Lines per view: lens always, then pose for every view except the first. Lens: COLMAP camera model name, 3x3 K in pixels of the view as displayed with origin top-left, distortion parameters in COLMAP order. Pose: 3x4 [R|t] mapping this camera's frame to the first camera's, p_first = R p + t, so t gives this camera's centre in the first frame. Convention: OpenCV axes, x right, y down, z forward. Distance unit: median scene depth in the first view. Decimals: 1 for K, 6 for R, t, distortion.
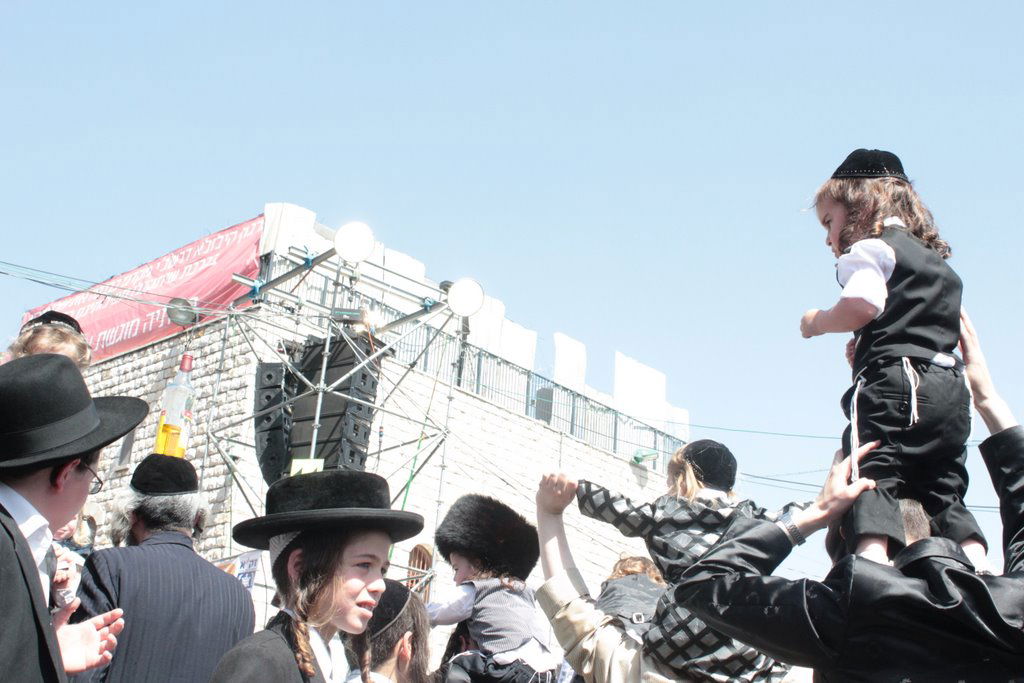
lens RADIAL K [[1404.0, 0, 512.0], [0, 1404.0, 341.5], [0, 0, 1]] dist [-0.027860, -0.028021]
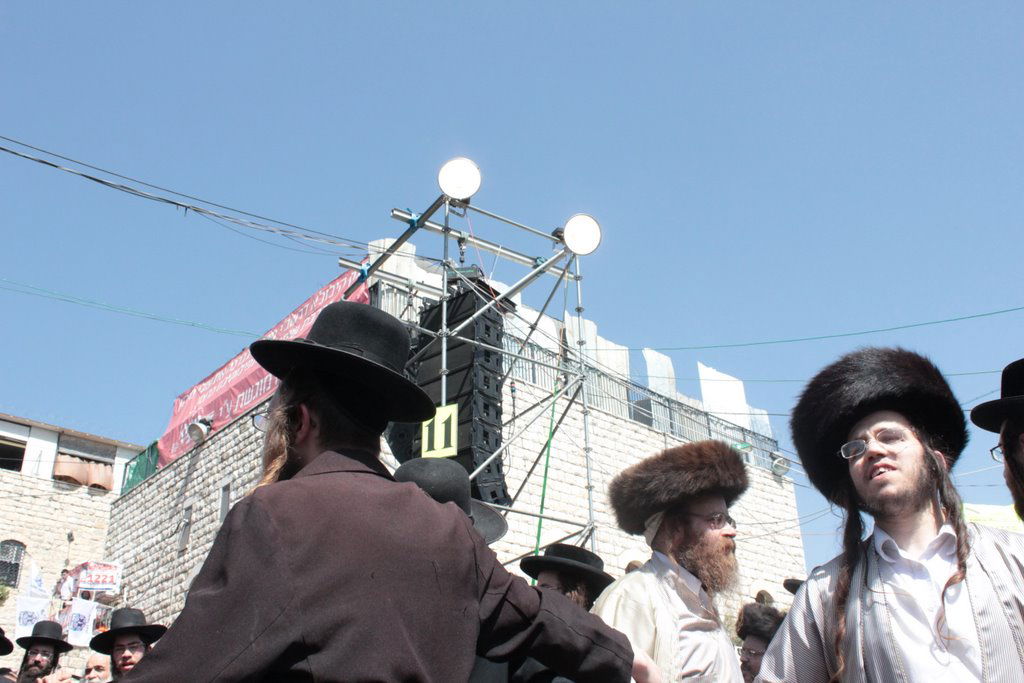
lens RADIAL K [[993.7, 0, 512.0], [0, 993.7, 341.5], [0, 0, 1]] dist [-0.140242, 0.020575]
pose [[0.989523, -0.140089, -0.034921, -0.051466], [0.134200, 0.981666, -0.135356, 0.095682], [0.053243, 0.129251, 0.990181, 0.266106]]
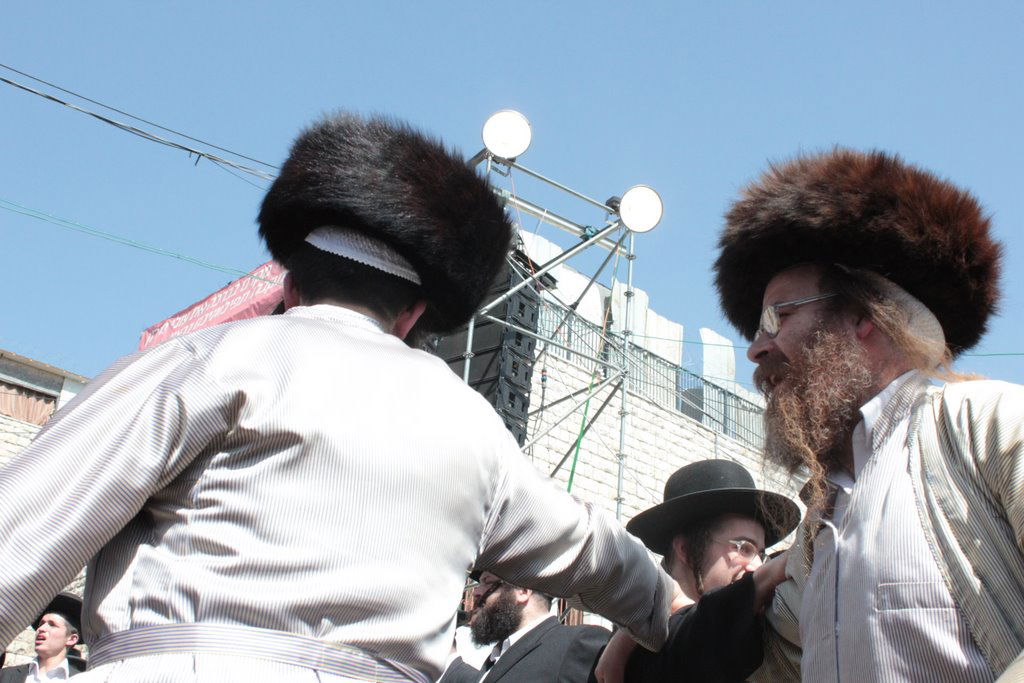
lens RADIAL K [[1230.0, 0, 512.0], [0, 1230.0, 341.5], [0, 0, 1]] dist [-0.104691, -0.027956]
pose [[0.997176, -0.039331, -0.063970, -0.050470], [0.033780, 0.995751, -0.085662, 0.081286], [0.067068, 0.083260, 0.994268, 0.222003]]
